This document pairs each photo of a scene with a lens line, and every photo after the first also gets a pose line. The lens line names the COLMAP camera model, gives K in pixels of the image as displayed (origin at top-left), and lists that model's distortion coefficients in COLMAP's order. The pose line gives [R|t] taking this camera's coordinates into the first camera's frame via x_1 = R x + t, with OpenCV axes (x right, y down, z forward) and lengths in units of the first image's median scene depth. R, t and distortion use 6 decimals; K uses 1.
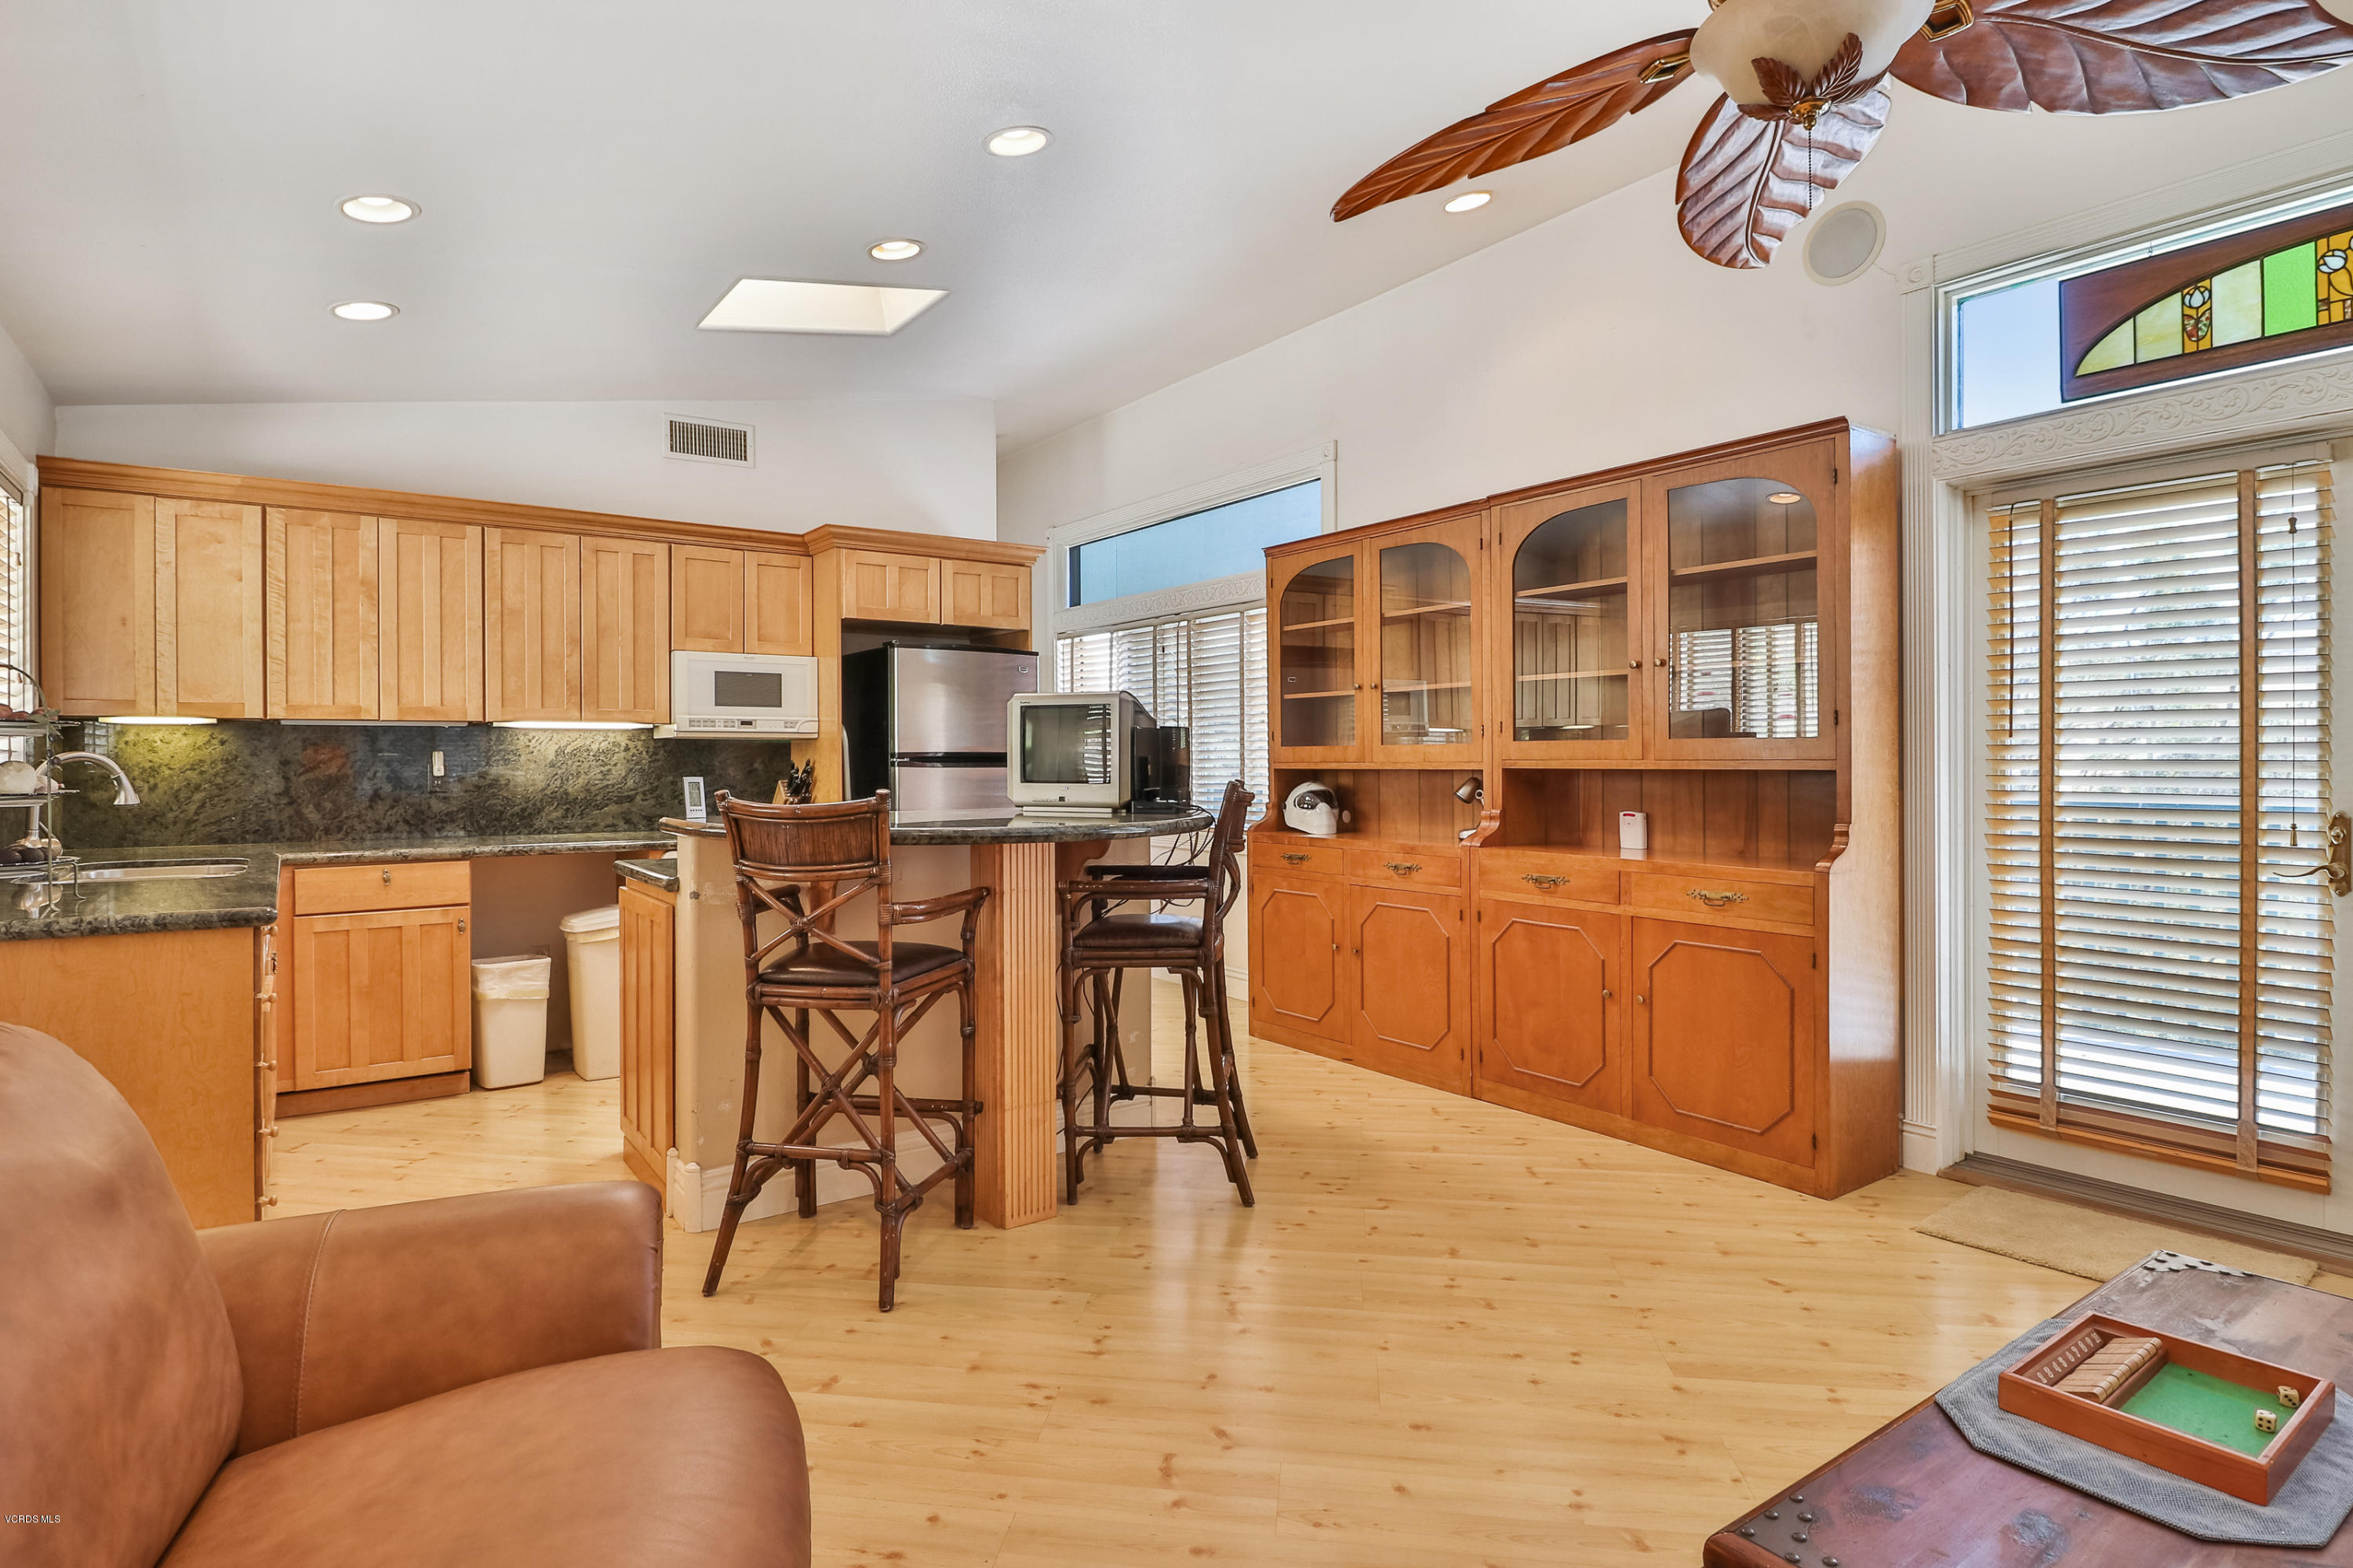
lens RADIAL K [[1210.4, 0, 1156.7], [0, 1210.4, 737.7], [0, 0, 1]] dist [0.032682, -0.026446]
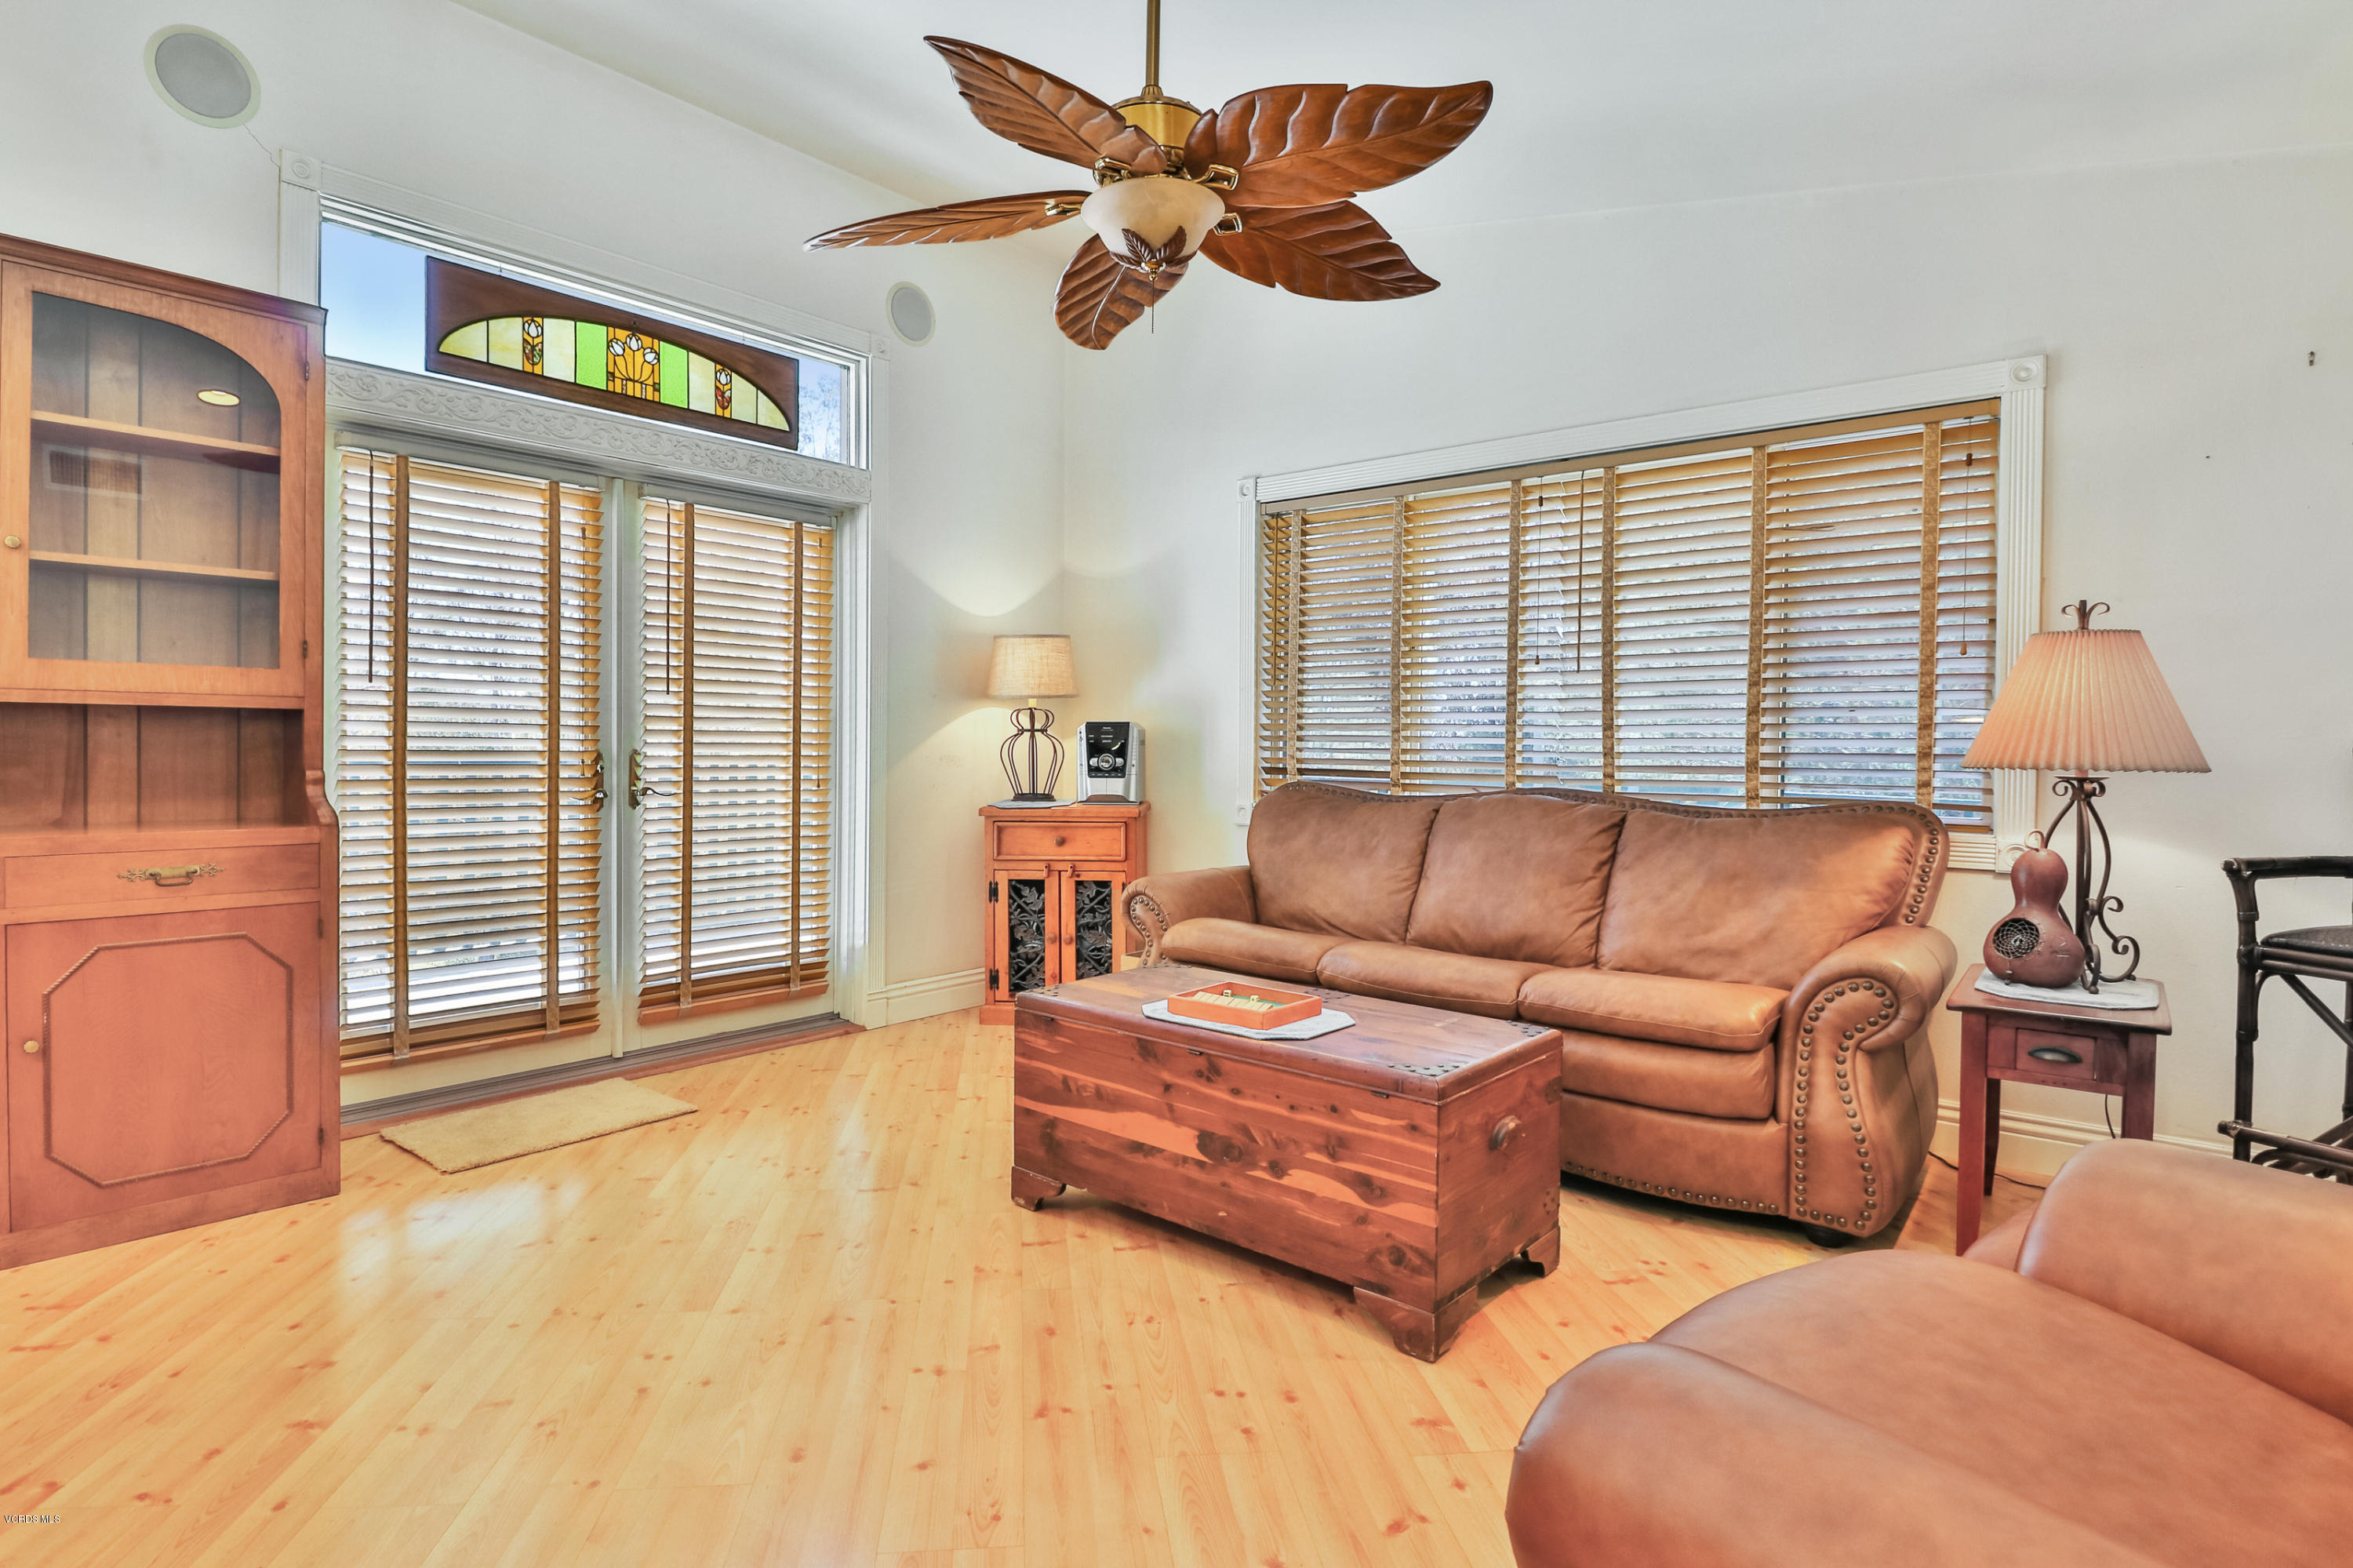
lens RADIAL K [[1210.4, 0, 1156.7], [0, 1210.4, 737.7], [0, 0, 1]] dist [0.032682, -0.026446]
pose [[-0.234668, 0.006633, 0.972053, -0.446510], [-0.029079, 0.999481, -0.013840, 0.042300], [-0.971641, -0.031515, -0.234353, 0.634814]]
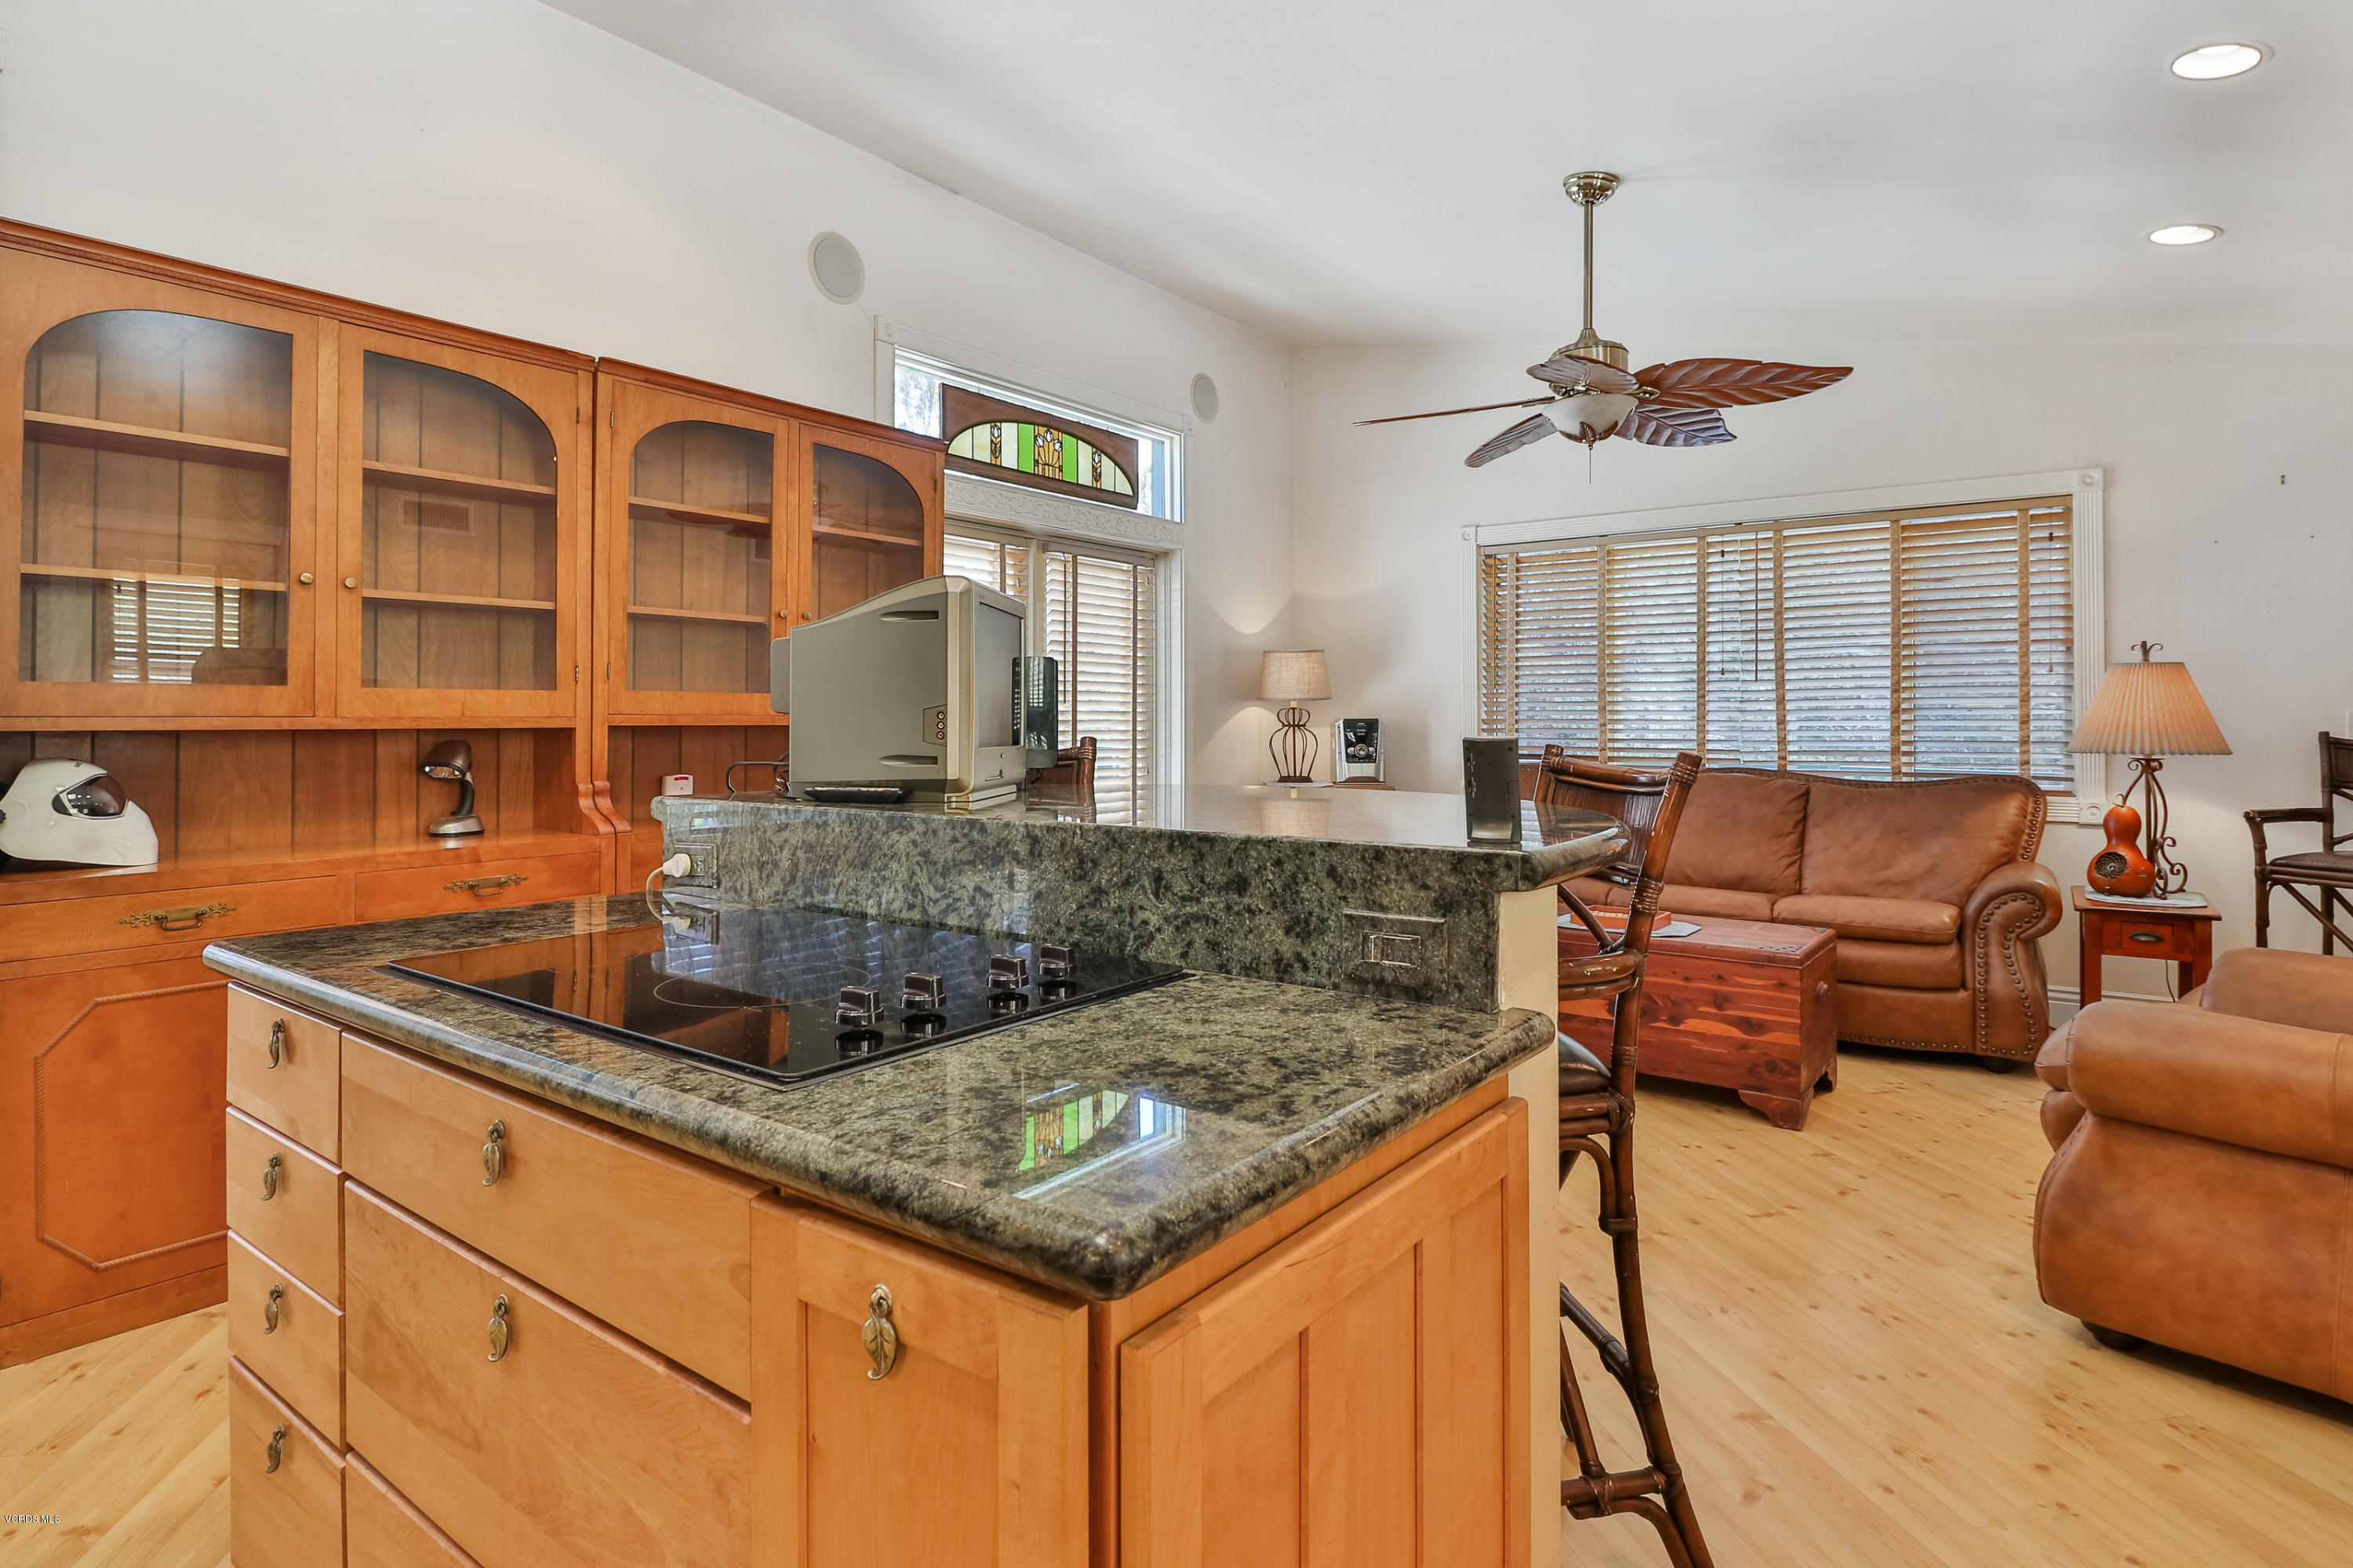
lens RADIAL K [[1235.7, 0, 1176.4], [0, 1235.7, 681.9], [0, 0, 1]] dist [0.038512, -0.025891]
pose [[-0.296981, 0.034460, 0.954261, -0.730437], [-0.017467, 0.998985, -0.041512, 0.031841], [-0.954723, -0.028997, -0.296078, 1.183229]]
